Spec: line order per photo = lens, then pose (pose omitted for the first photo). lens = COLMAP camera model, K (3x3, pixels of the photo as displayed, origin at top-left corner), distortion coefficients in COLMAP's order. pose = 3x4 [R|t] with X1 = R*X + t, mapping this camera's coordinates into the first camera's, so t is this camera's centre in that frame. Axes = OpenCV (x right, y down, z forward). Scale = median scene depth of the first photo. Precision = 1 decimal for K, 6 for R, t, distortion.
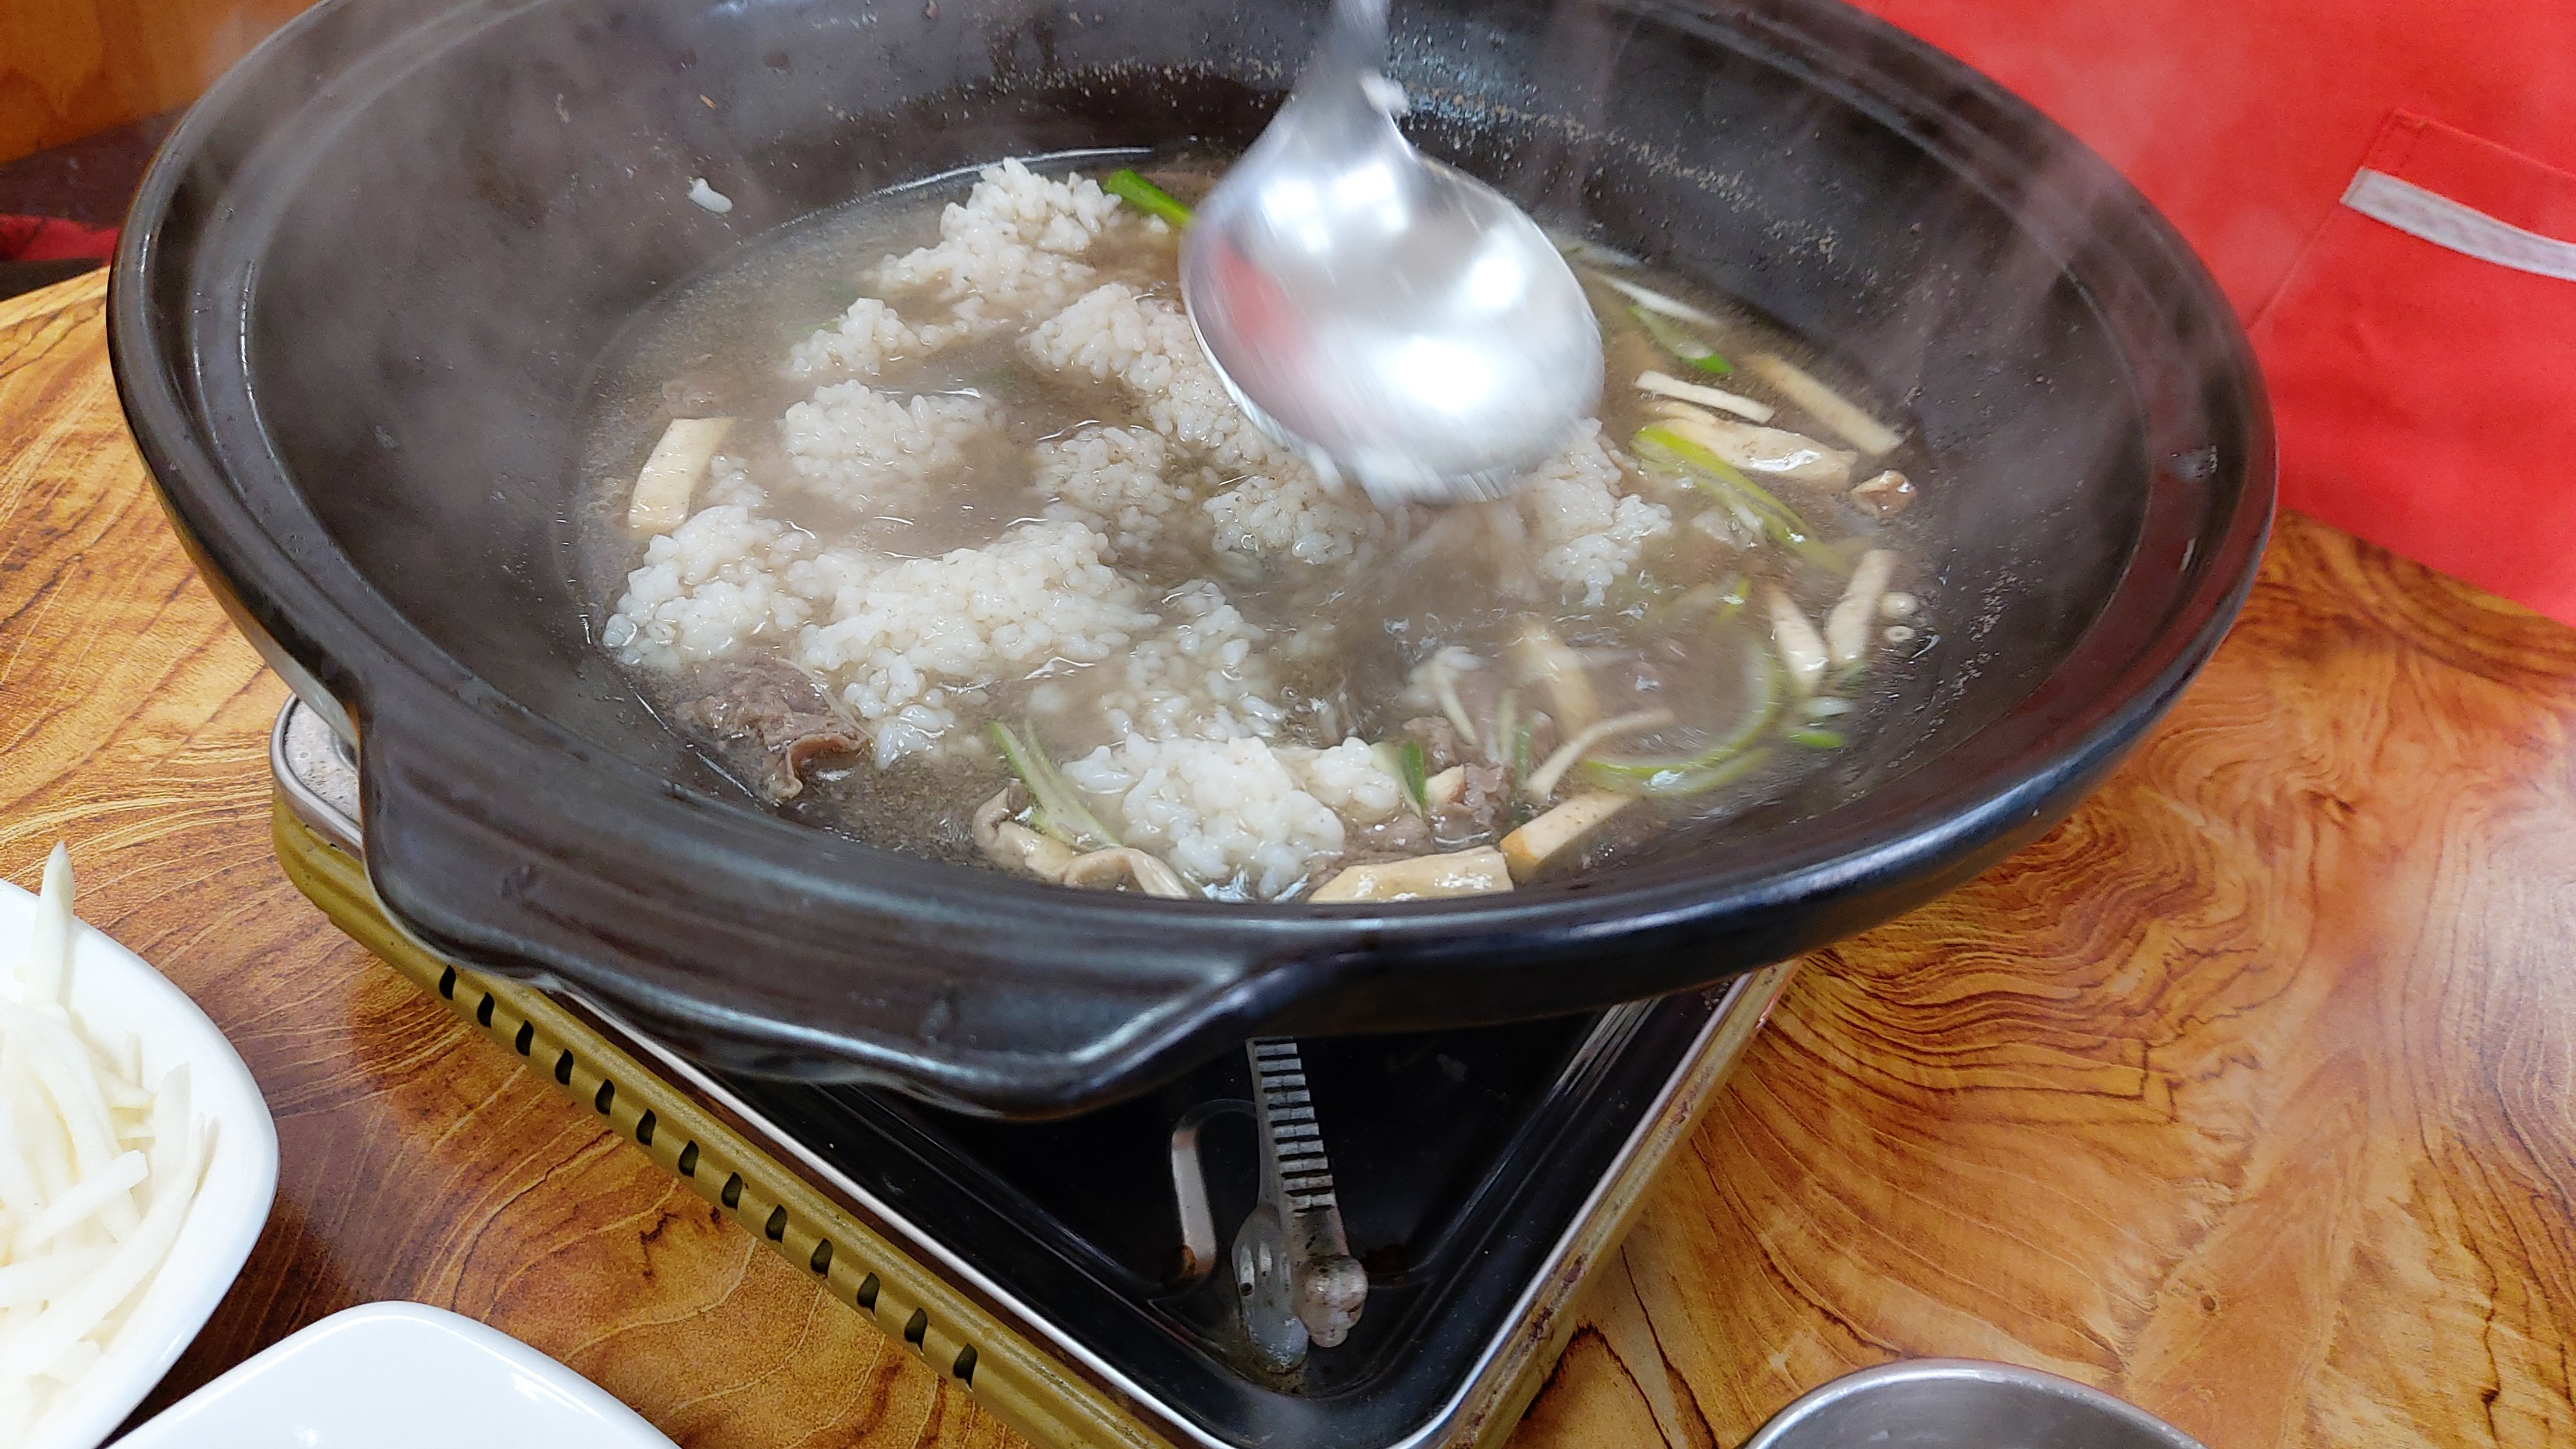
lens RADIAL K [[1909.0, 0, 1288.4], [0, 1909.0, 724.5], [0, 0, 1]] dist [0.015845, -0.019031]
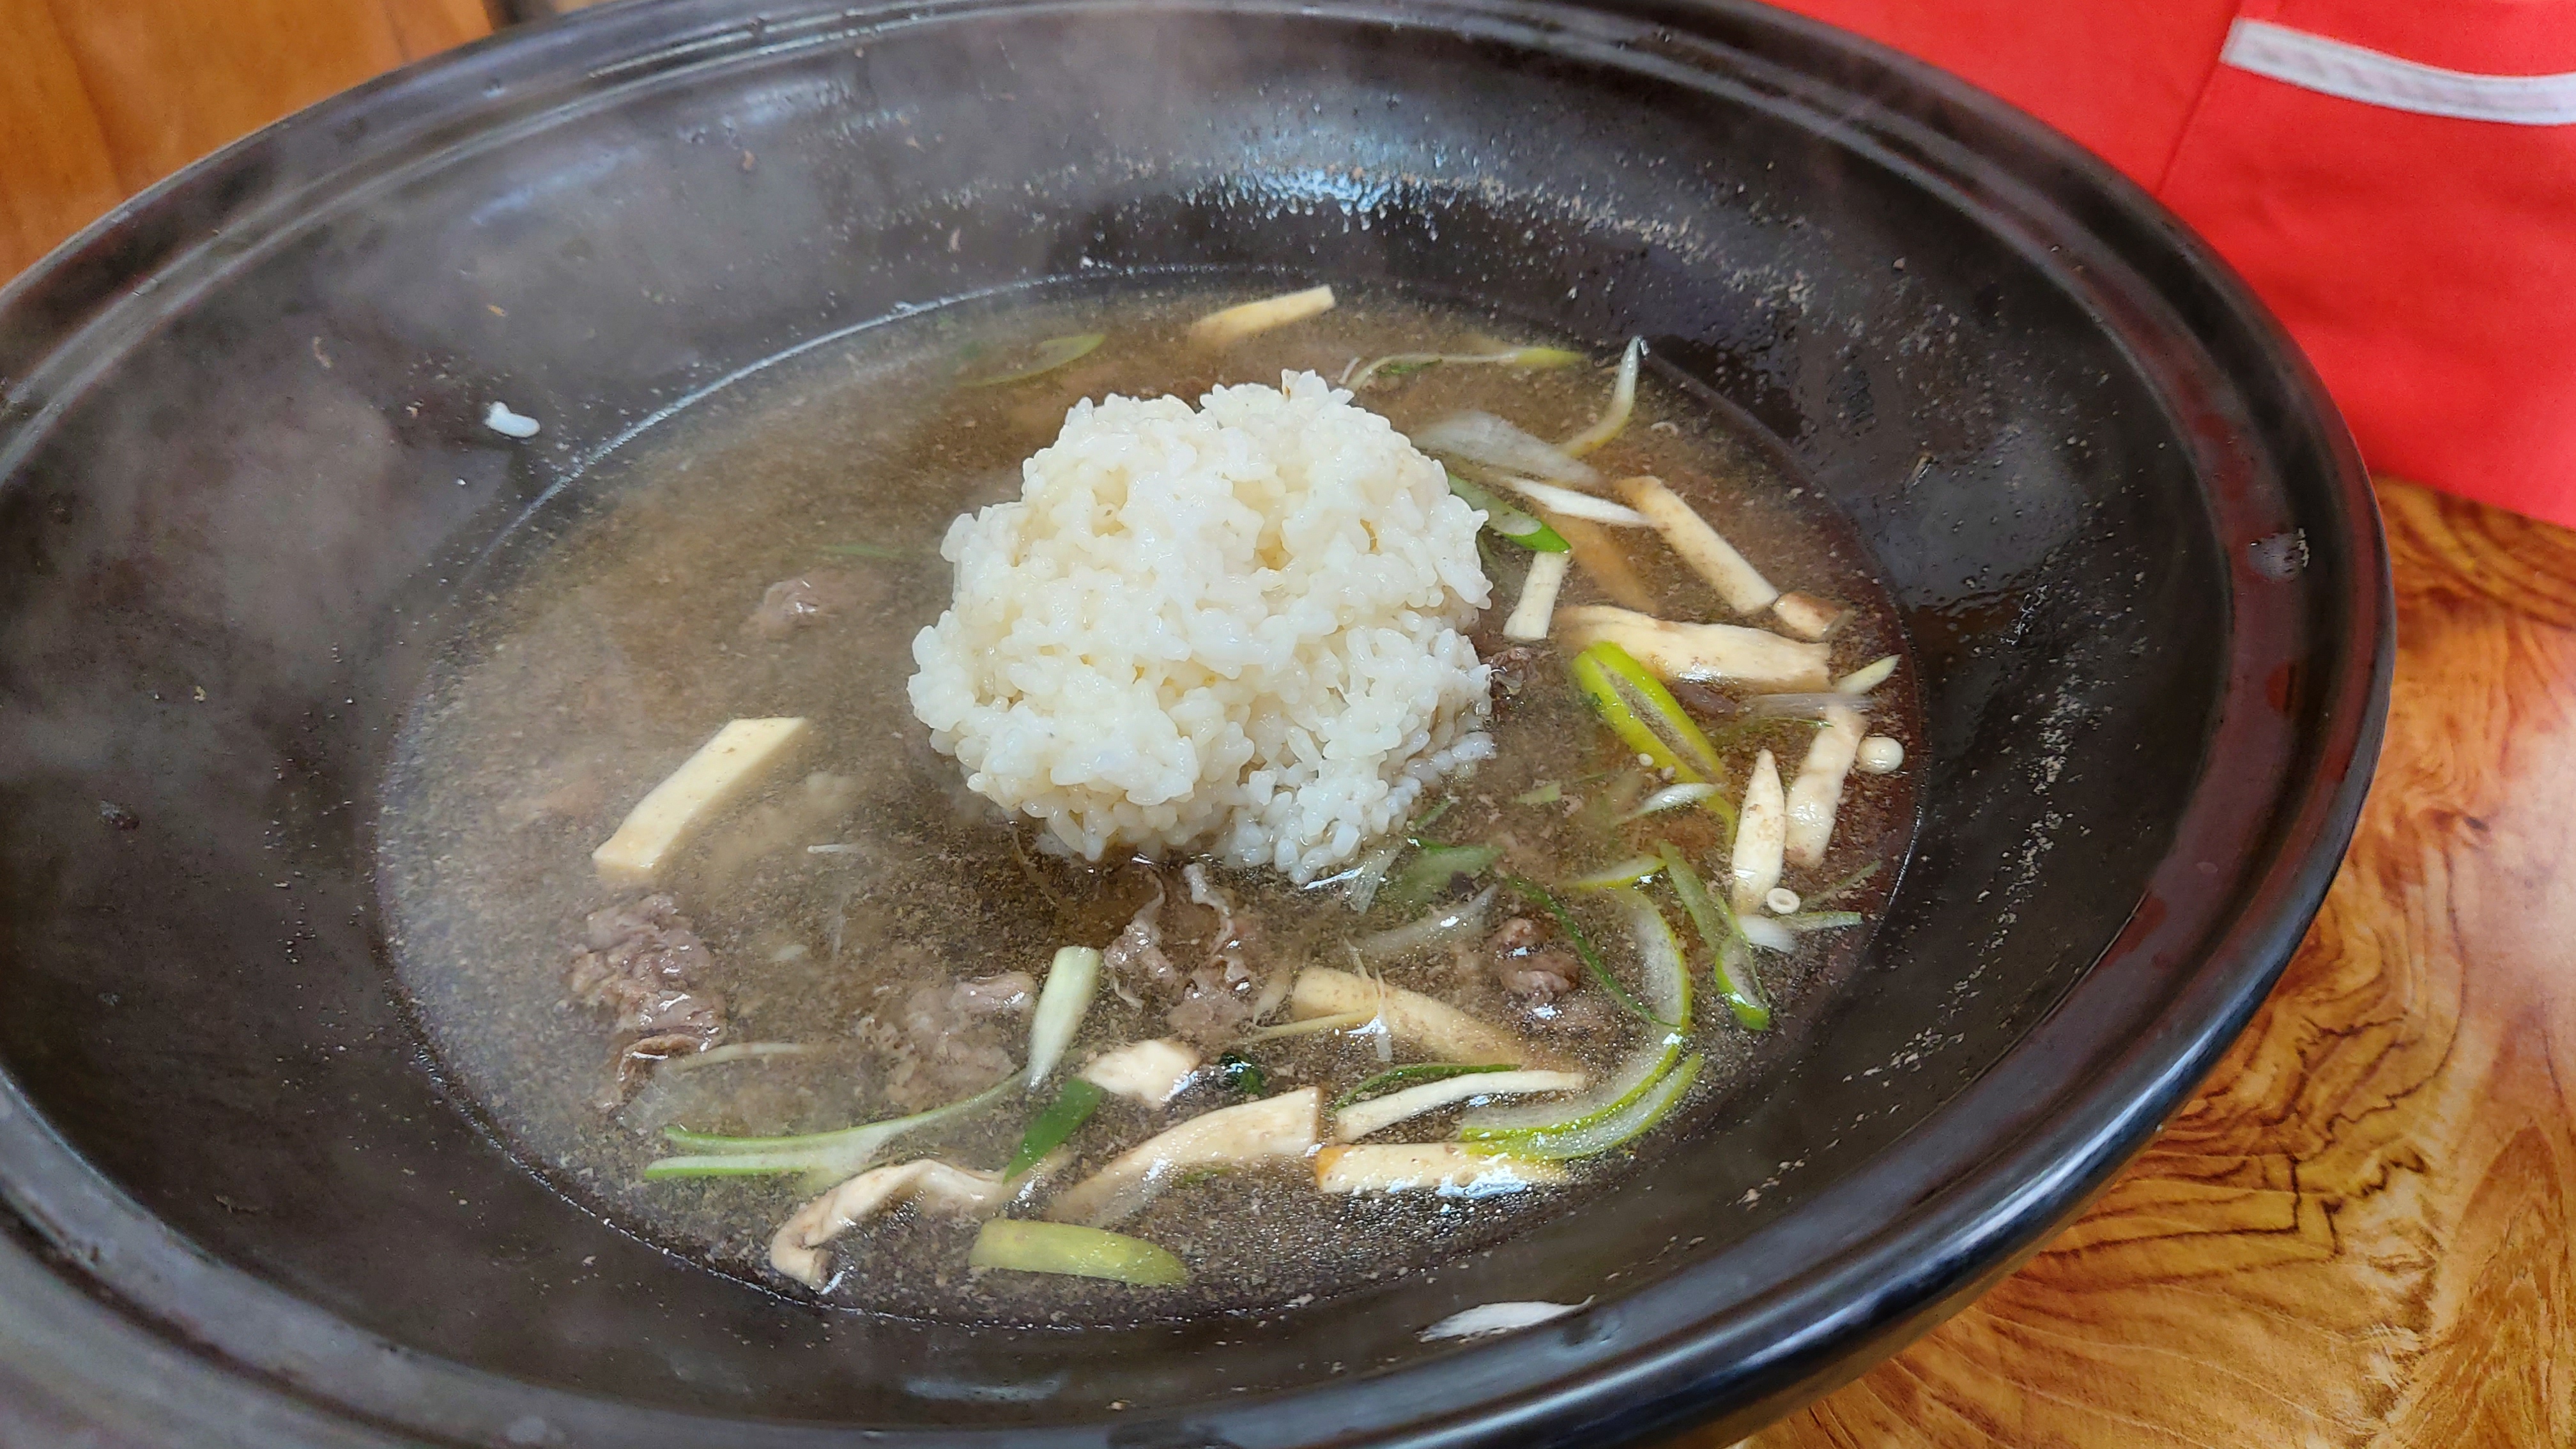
lens RADIAL K [[1909.0, 0, 1291.7], [0, 1909.0, 728.6], [0, 0, 1]] dist [0.015845, -0.019031]
pose [[0.990527, -0.135106, -0.024532, 0.050556], [0.135378, 0.990746, 0.009784, -0.096150], [0.022984, -0.013013, 0.999651, 0.133256]]
